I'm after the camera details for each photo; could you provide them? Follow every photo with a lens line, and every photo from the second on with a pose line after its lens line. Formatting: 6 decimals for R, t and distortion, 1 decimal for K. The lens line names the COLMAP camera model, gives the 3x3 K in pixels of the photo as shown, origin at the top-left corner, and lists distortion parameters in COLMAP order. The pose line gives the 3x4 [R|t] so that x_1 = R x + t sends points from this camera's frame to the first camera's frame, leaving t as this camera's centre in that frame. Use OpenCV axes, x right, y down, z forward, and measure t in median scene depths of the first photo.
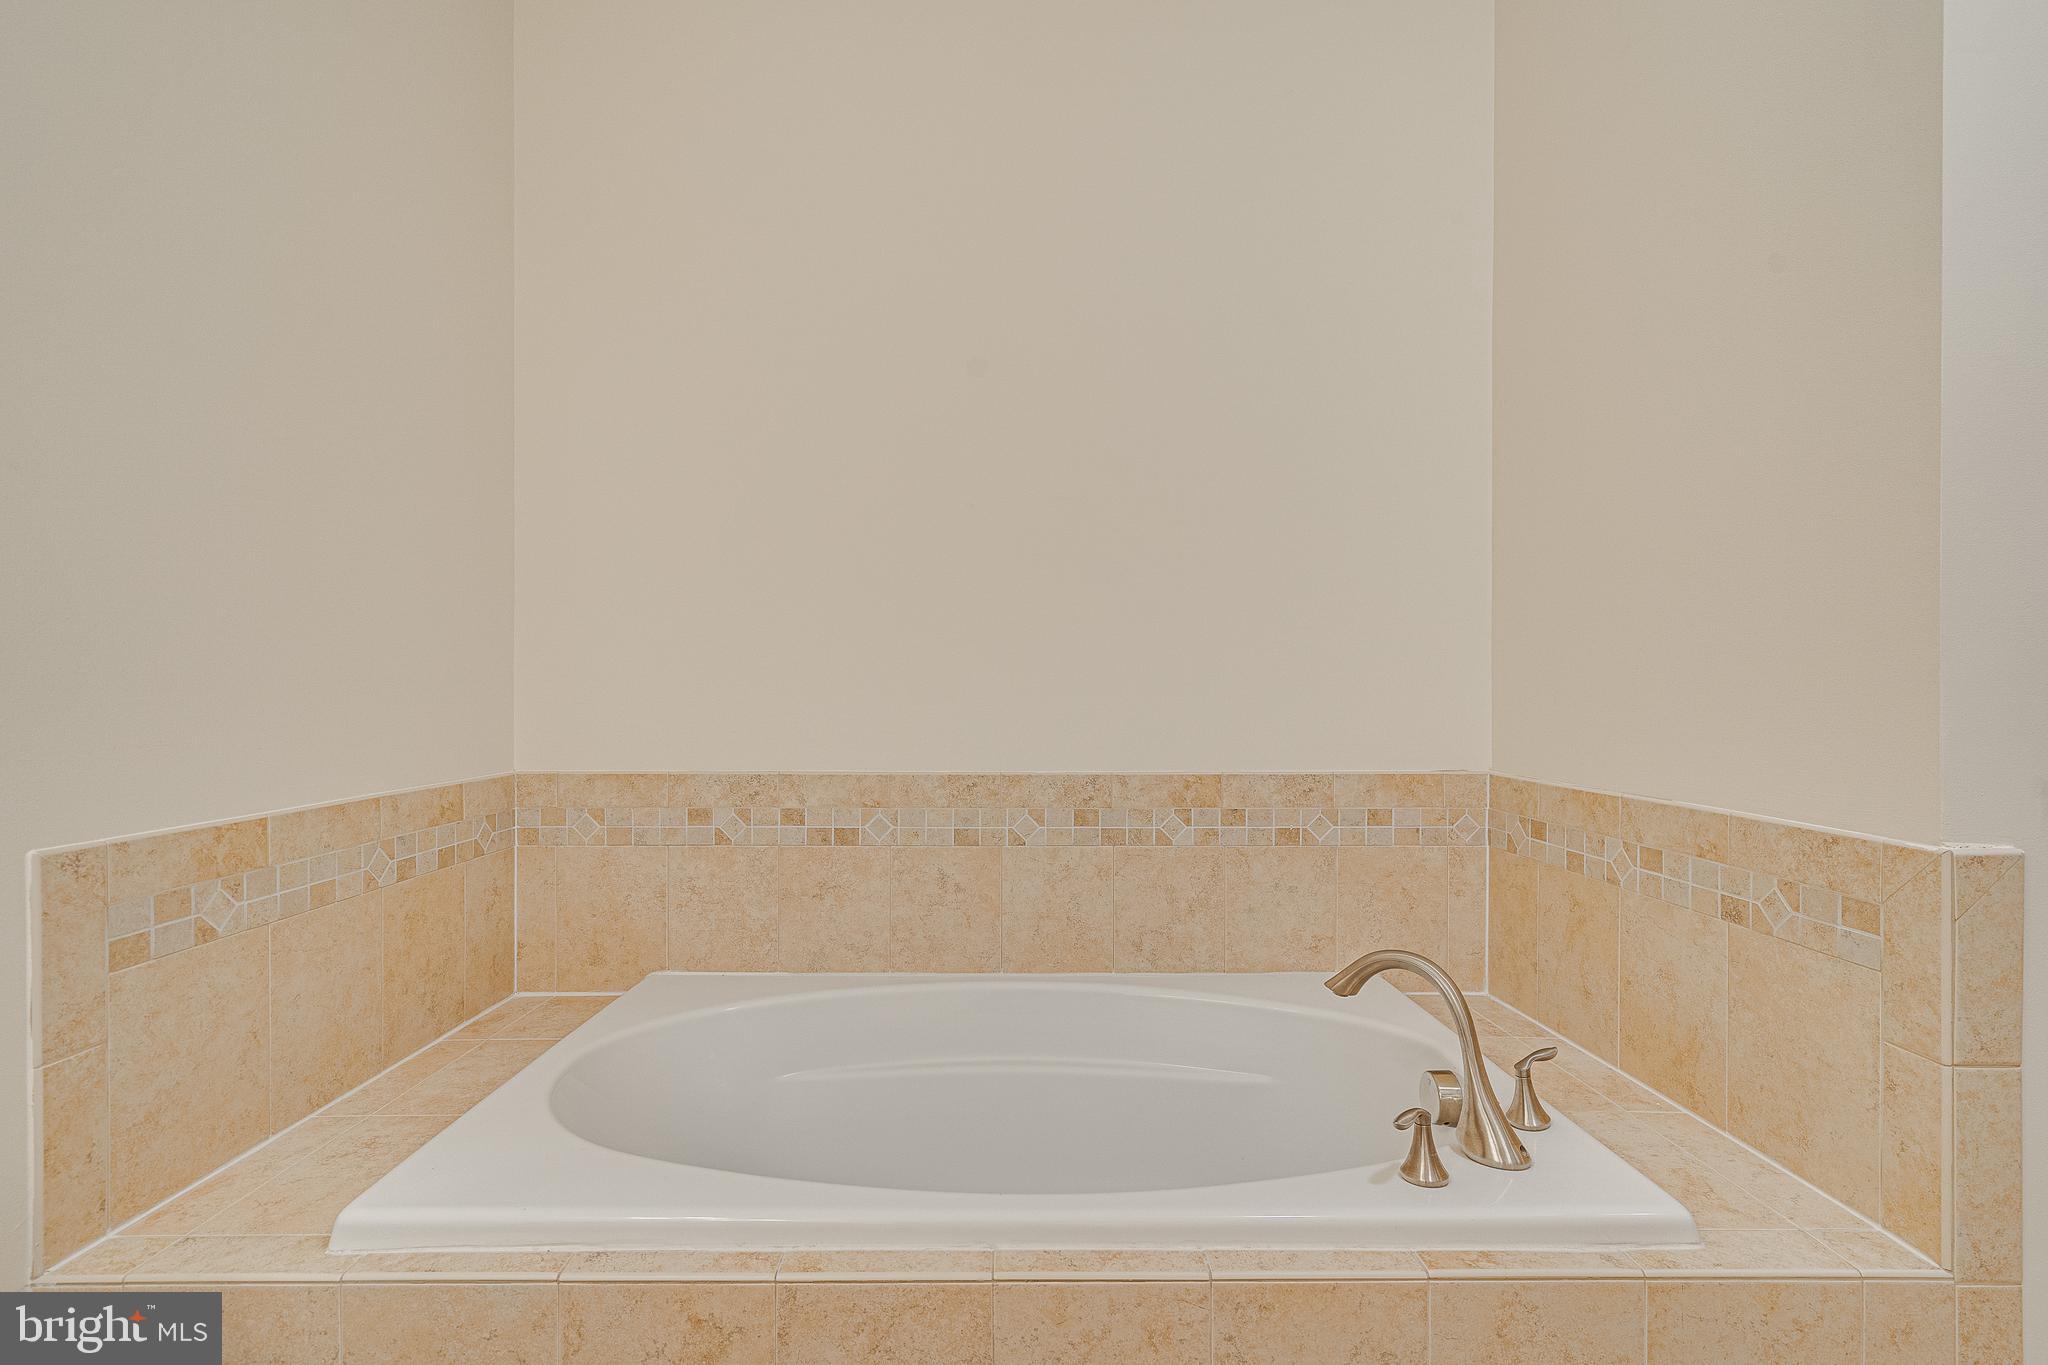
lens RADIAL K [[951.7, 0, 1023.9], [0, 951.7, 691.6], [0, 0, 1]] dist [-0.001503, 0.000292]
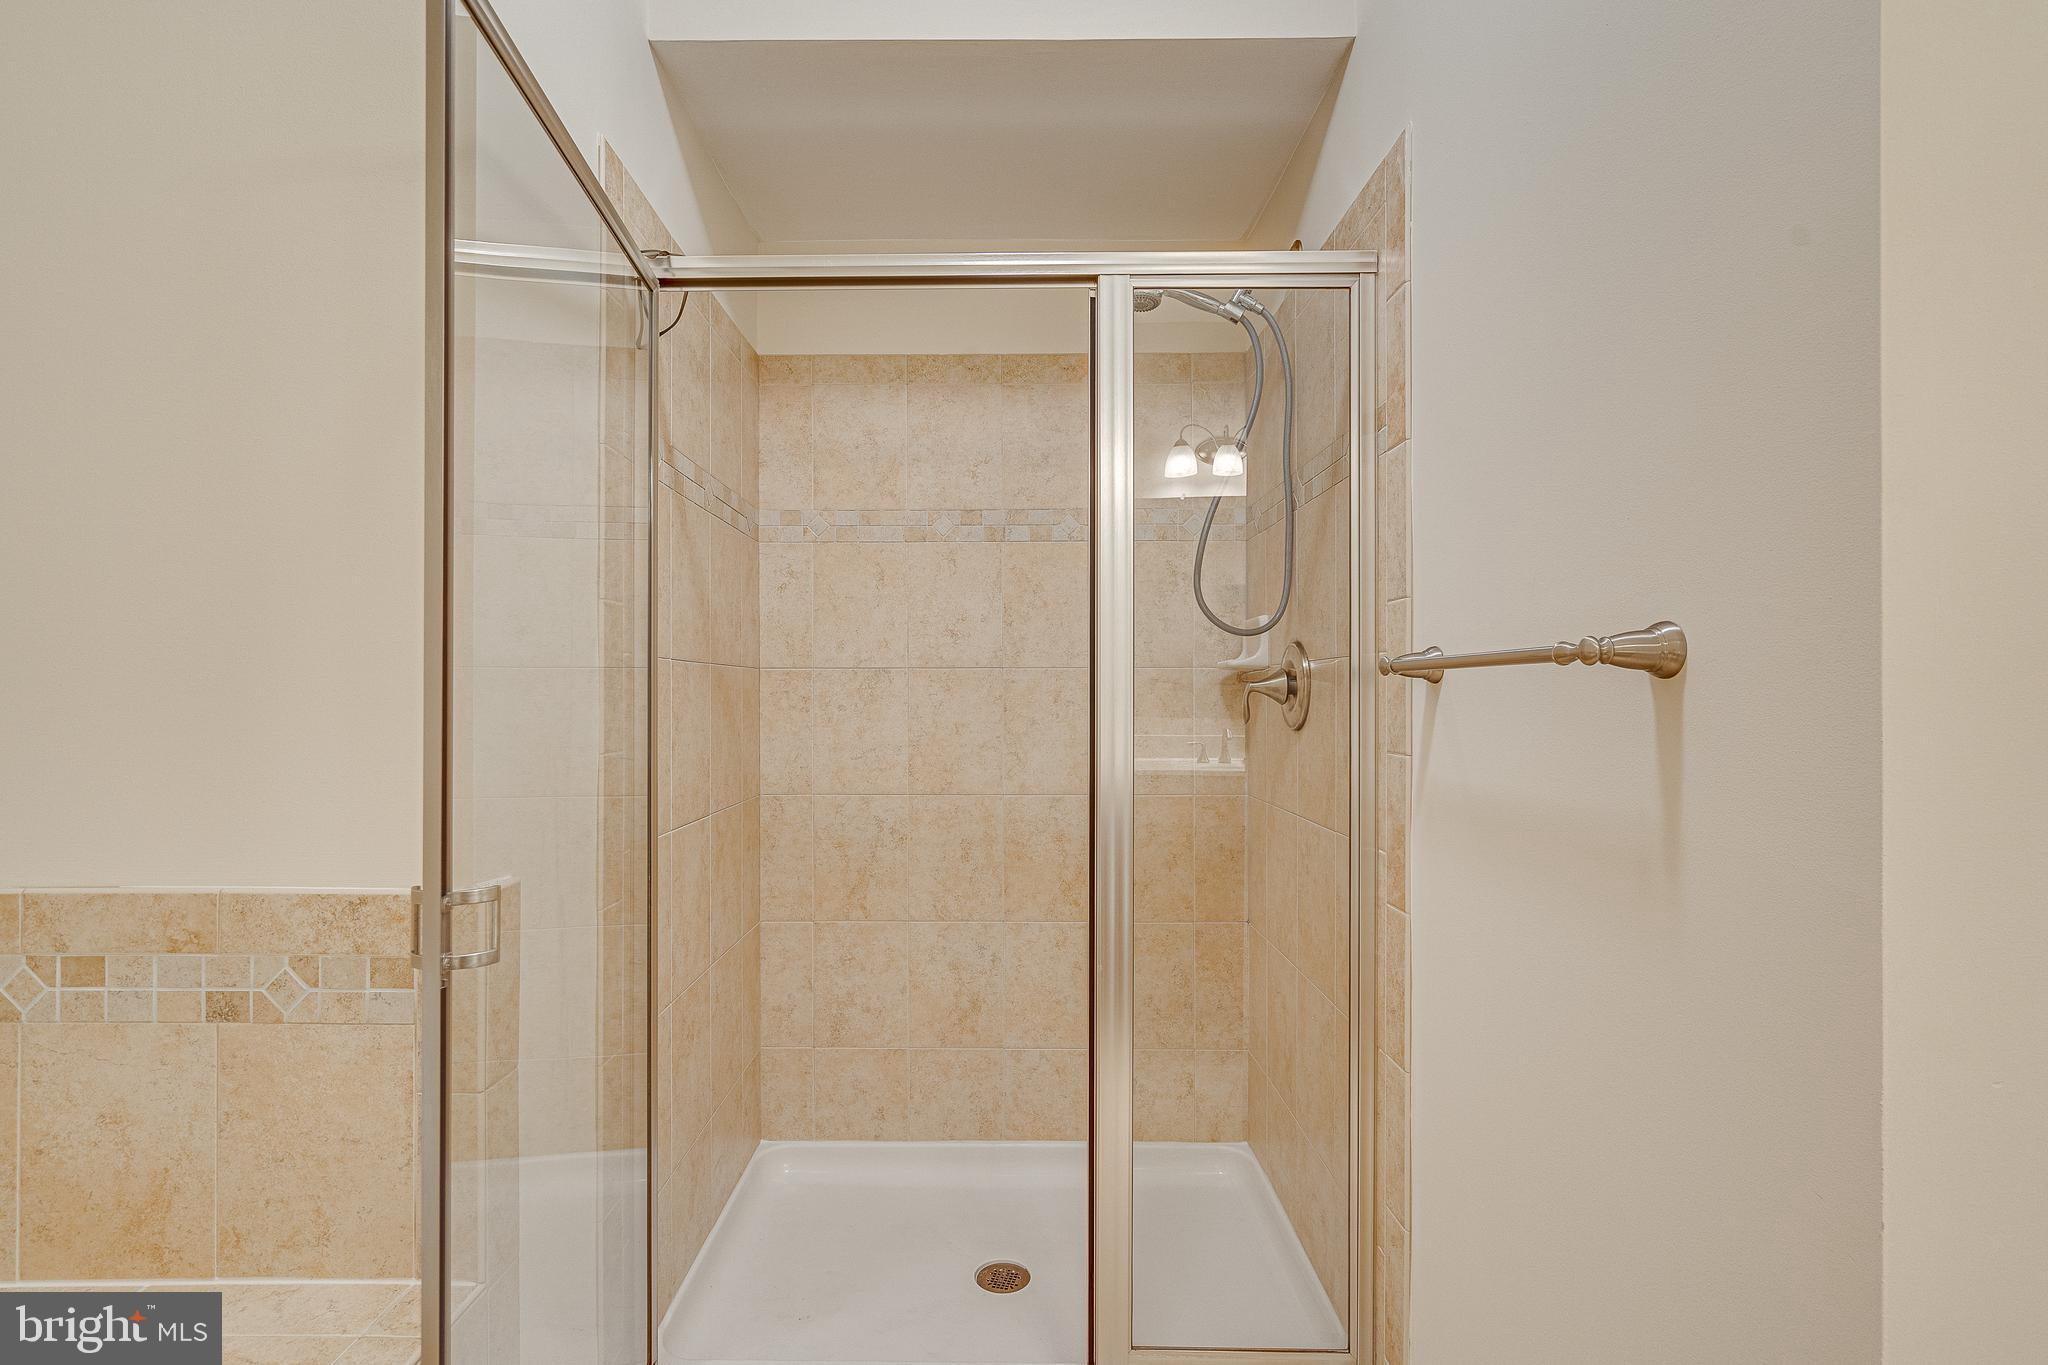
lens RADIAL K [[951.7, 0, 1020.7], [0, 951.7, 688.4], [0, 0, 1]] dist [-0.001503, 0.000292]
pose [[0.021491, 0.005684, 0.999753, -0.089204], [-0.000332, 0.999984, -0.005678, -0.053782], [-0.999769, -0.000210, 0.021493, 0.340439]]
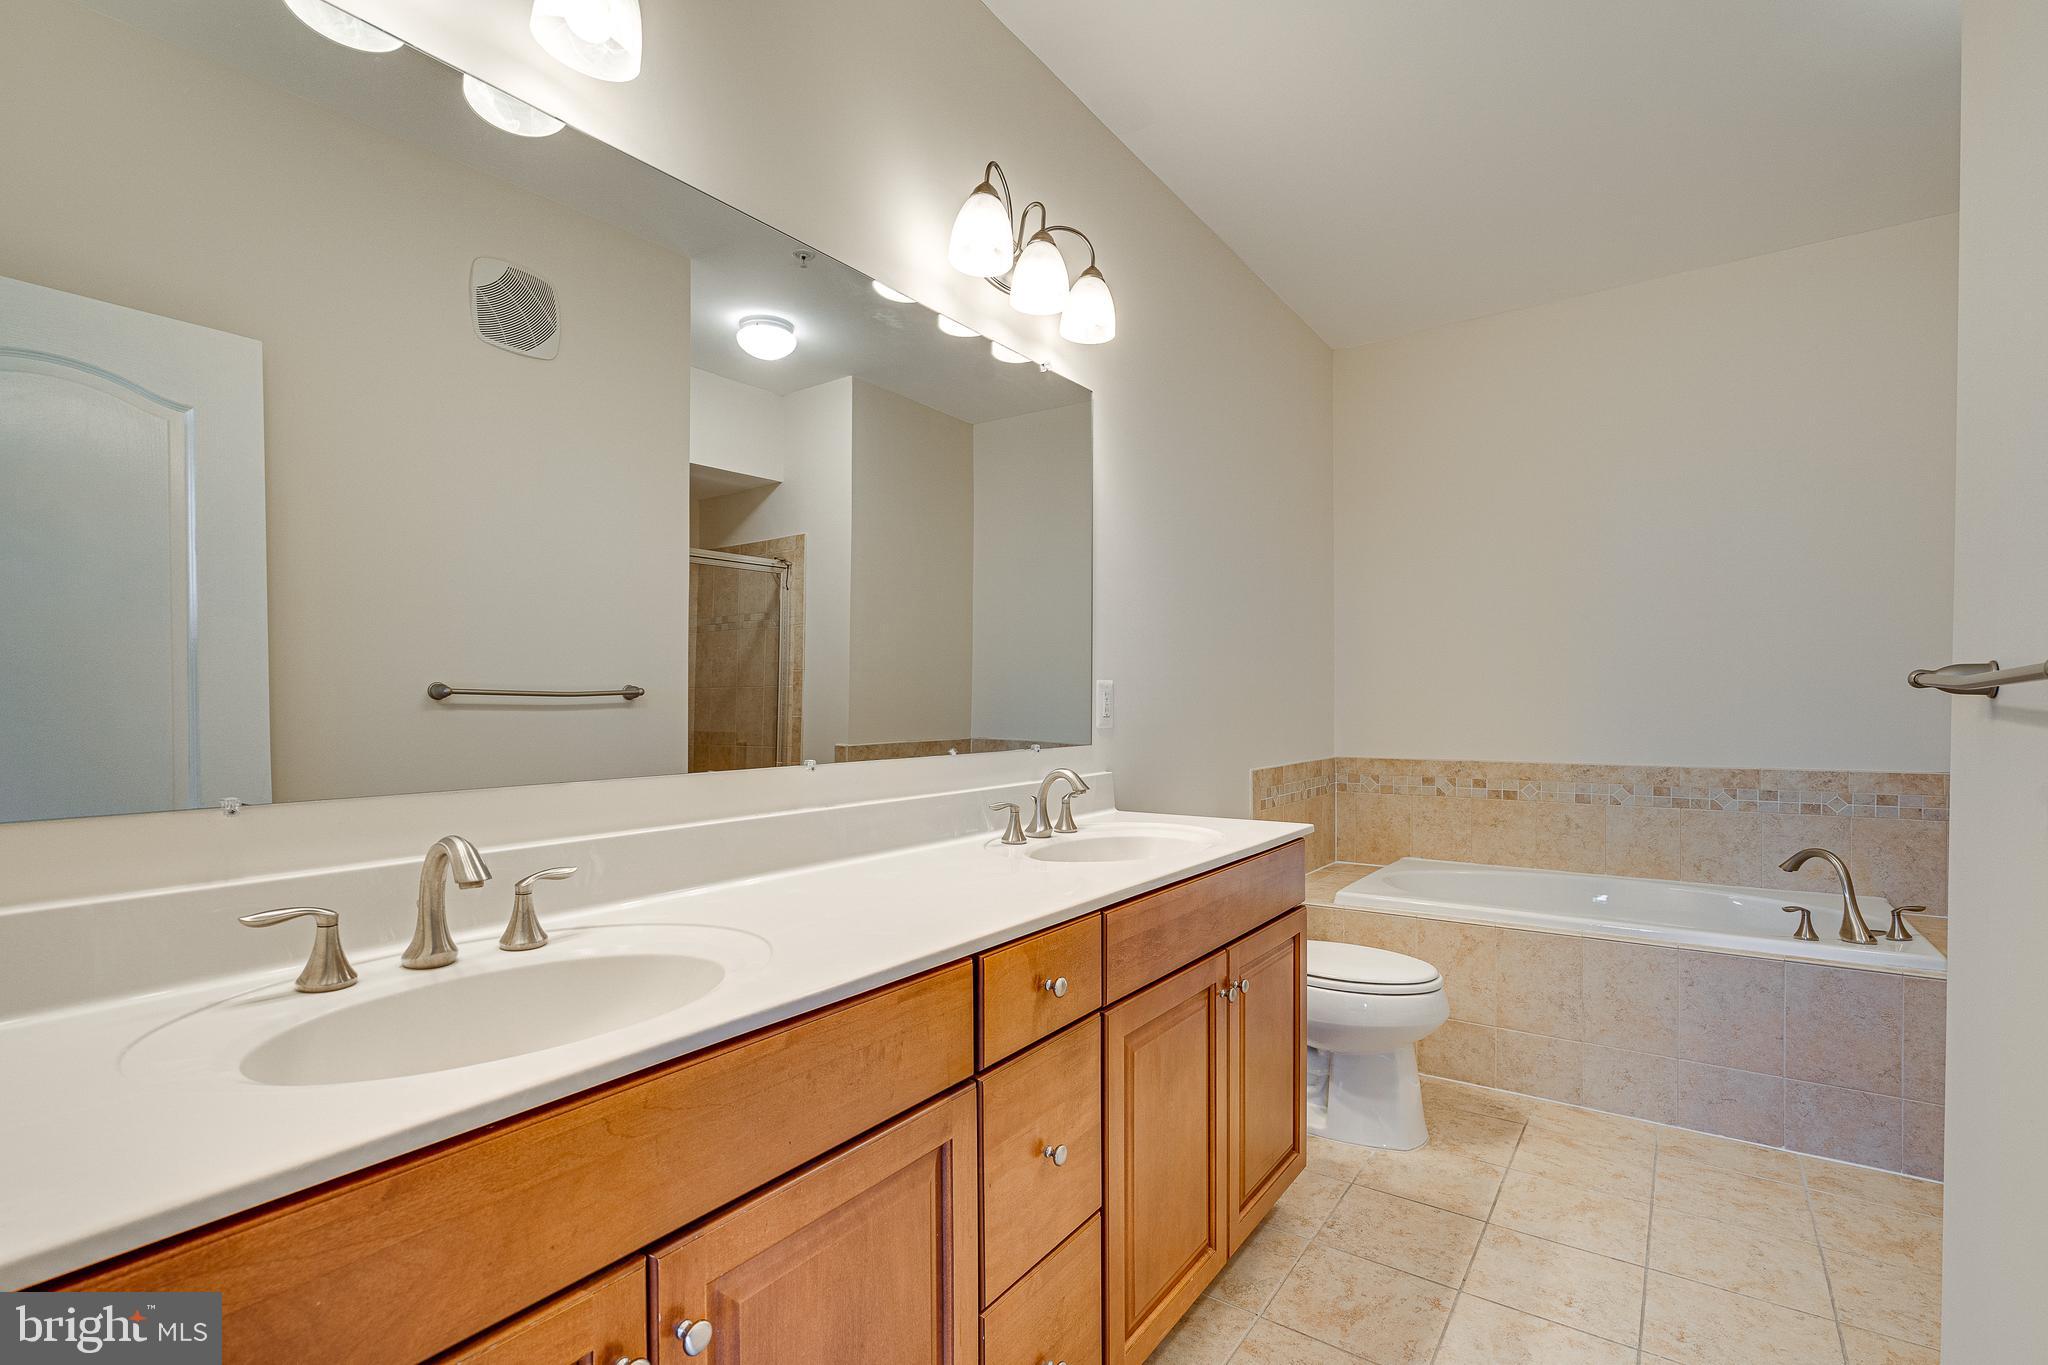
lens RADIAL K [[951.7, 0, 1017.7], [0, 951.7, 716.7], [0, 0, 1]] dist [-0.001503, 0.000292]
pose [[0.810415, 0.002518, -0.585850, 0.129440], [0.004354, 0.999937, 0.010320, -0.028498], [0.585839, -0.010915, 0.810354, -1.113451]]
